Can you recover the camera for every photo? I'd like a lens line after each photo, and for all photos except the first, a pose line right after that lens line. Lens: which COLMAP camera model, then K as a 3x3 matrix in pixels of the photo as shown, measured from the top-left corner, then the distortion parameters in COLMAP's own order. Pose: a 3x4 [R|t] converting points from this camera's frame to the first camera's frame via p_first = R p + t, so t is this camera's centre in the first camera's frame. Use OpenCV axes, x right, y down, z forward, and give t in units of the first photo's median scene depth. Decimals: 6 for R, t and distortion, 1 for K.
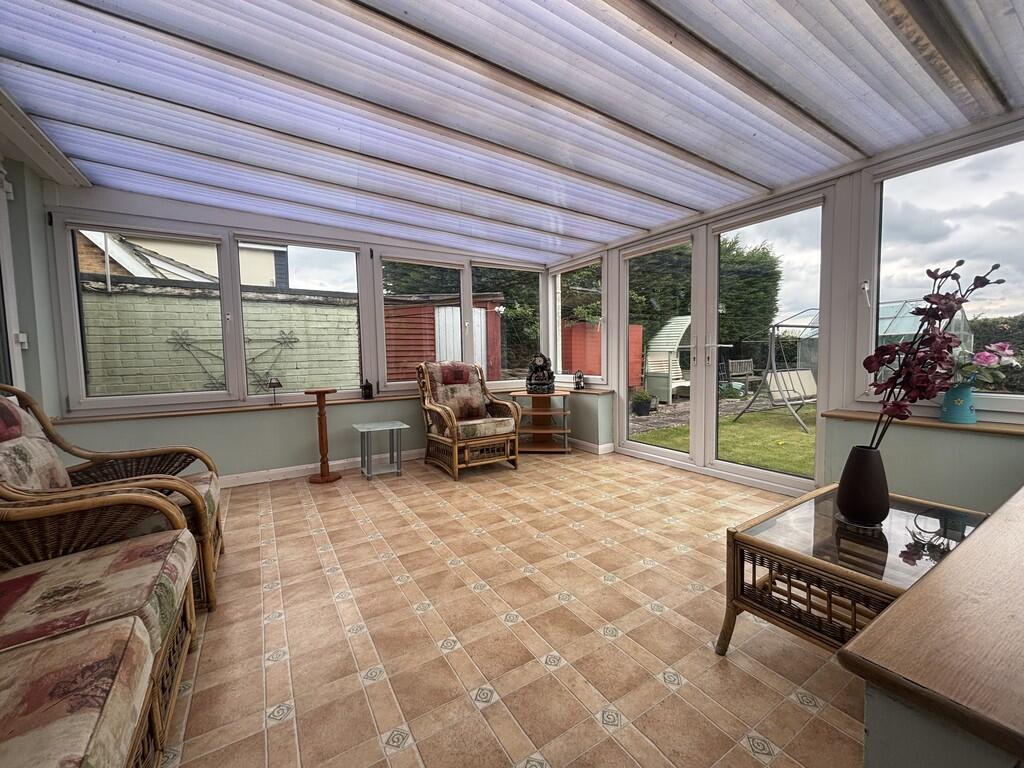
lens RADIAL K [[409.4, 0, 507.4], [0, 409.4, 380.4], [0, 0, 1]] dist [-0.002426, -0.000433]
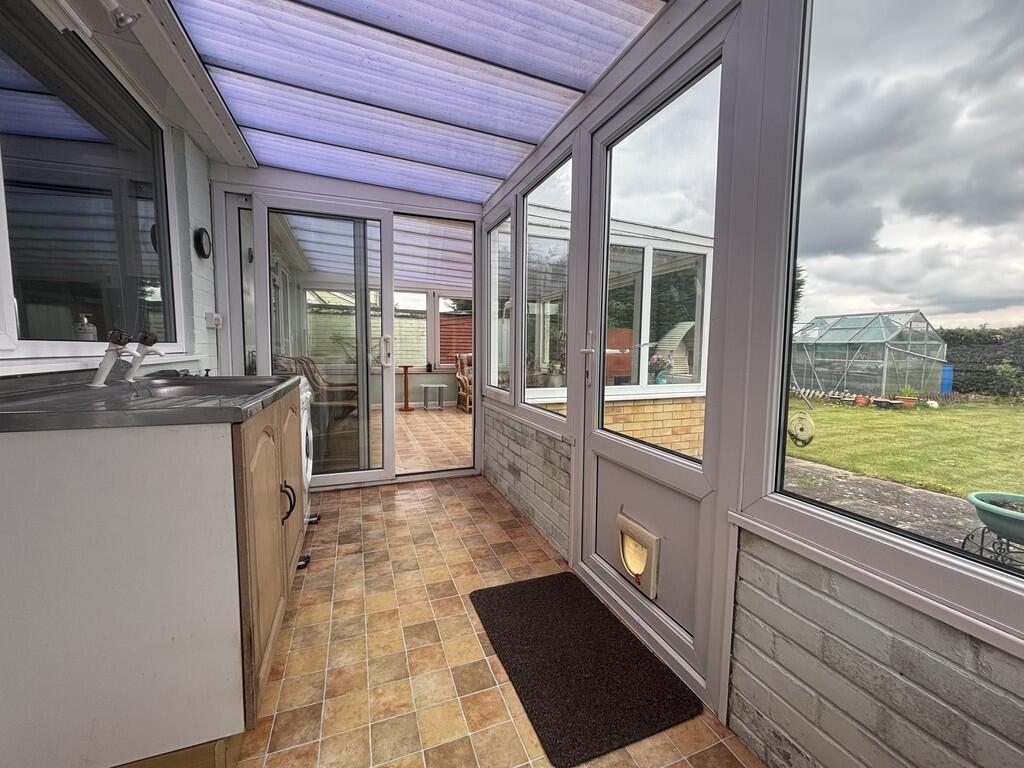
lens RADIAL K [[409.4, 0, 507.4], [0, 409.4, 380.4], [0, 0, 1]] dist [-0.002426, -0.000433]
pose [[0.980640, 0.044929, -0.190597, 0.367967], [-0.040758, 0.998837, 0.025748, 0.019450], [0.191532, -0.017482, 0.981331, -0.772100]]
